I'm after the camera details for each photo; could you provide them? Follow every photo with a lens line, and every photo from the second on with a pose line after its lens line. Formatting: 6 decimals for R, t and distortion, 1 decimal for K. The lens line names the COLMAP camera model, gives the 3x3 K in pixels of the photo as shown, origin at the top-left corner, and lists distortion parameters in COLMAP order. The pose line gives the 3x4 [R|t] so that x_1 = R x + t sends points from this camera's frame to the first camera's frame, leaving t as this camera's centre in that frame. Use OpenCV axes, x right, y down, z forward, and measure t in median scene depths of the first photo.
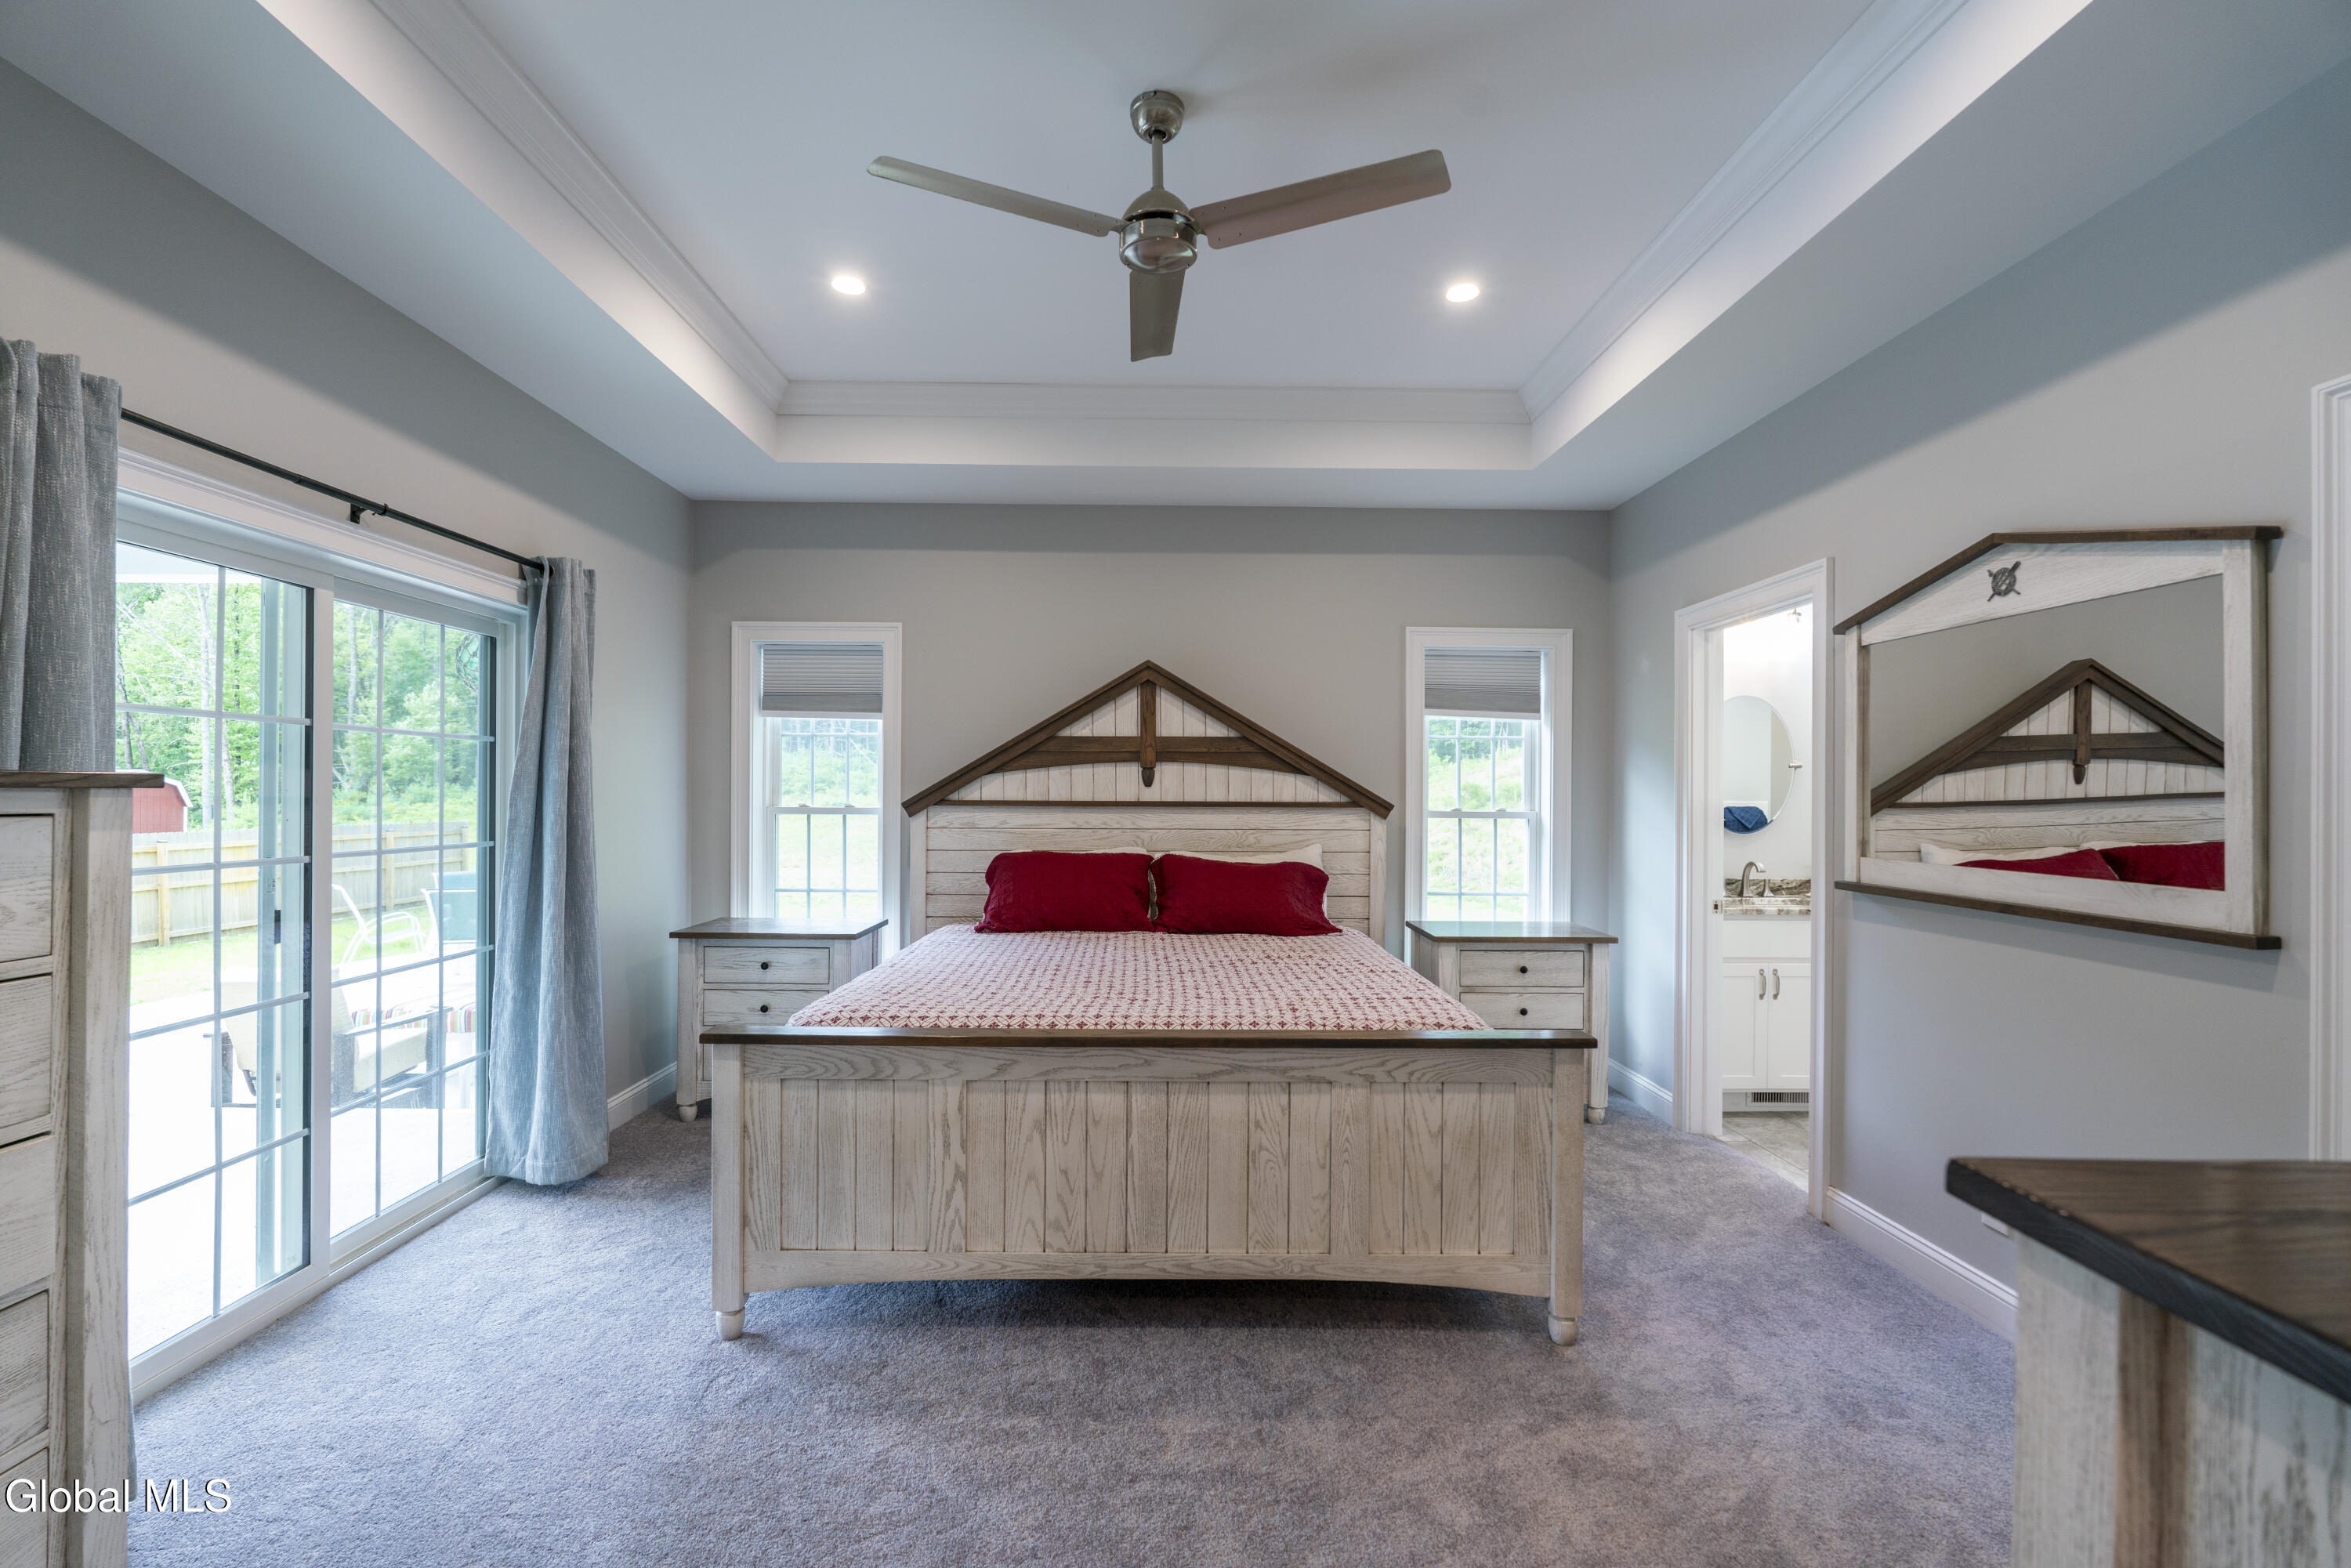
lens RADIAL K [[1016.7, 0, 1173.0], [0, 1016.7, 784.6], [0, 0, 1]] dist [0.000204, 0.000011]
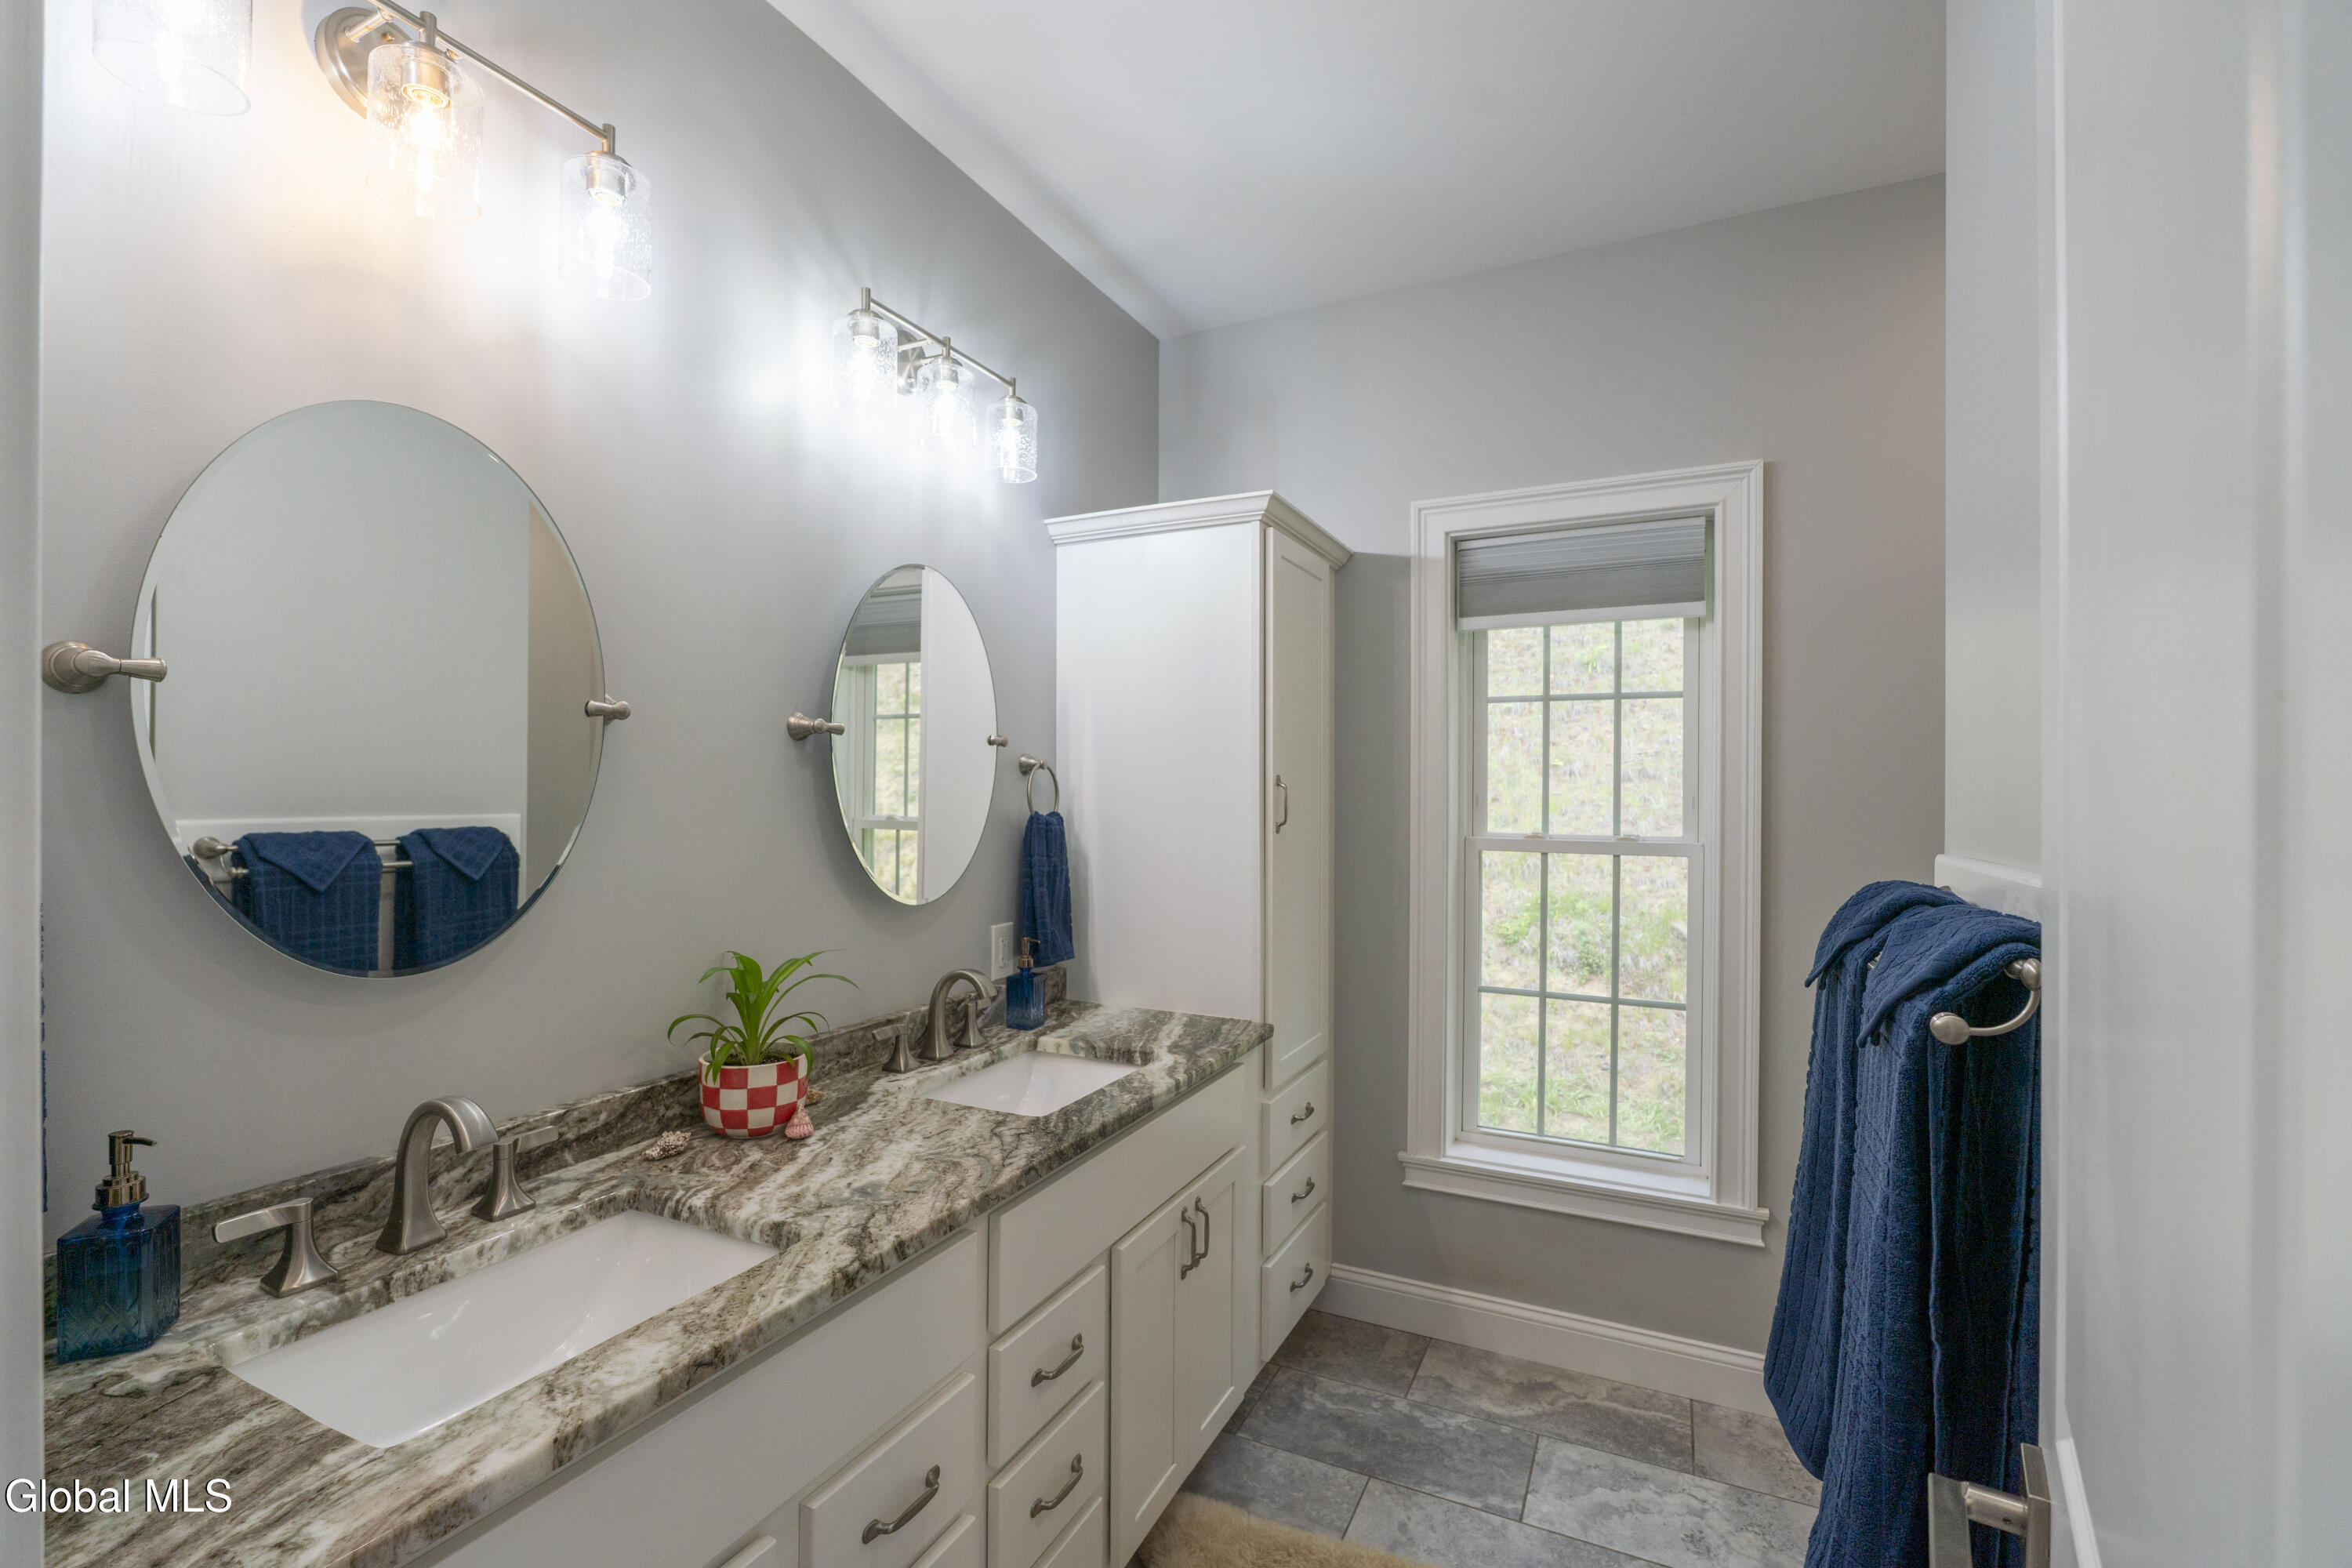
lens RADIAL K [[1017.2, 0, 1178.8], [0, 1017.2, 787.1], [0, 0, 1]] dist [0.000204, 0.000011]
pose [[0.453625, 0.002692, 0.891189, 0.428335], [-0.006138, 0.999981, 0.000104, 0.003344], [-0.891172, -0.005518, 0.453633, 0.725082]]
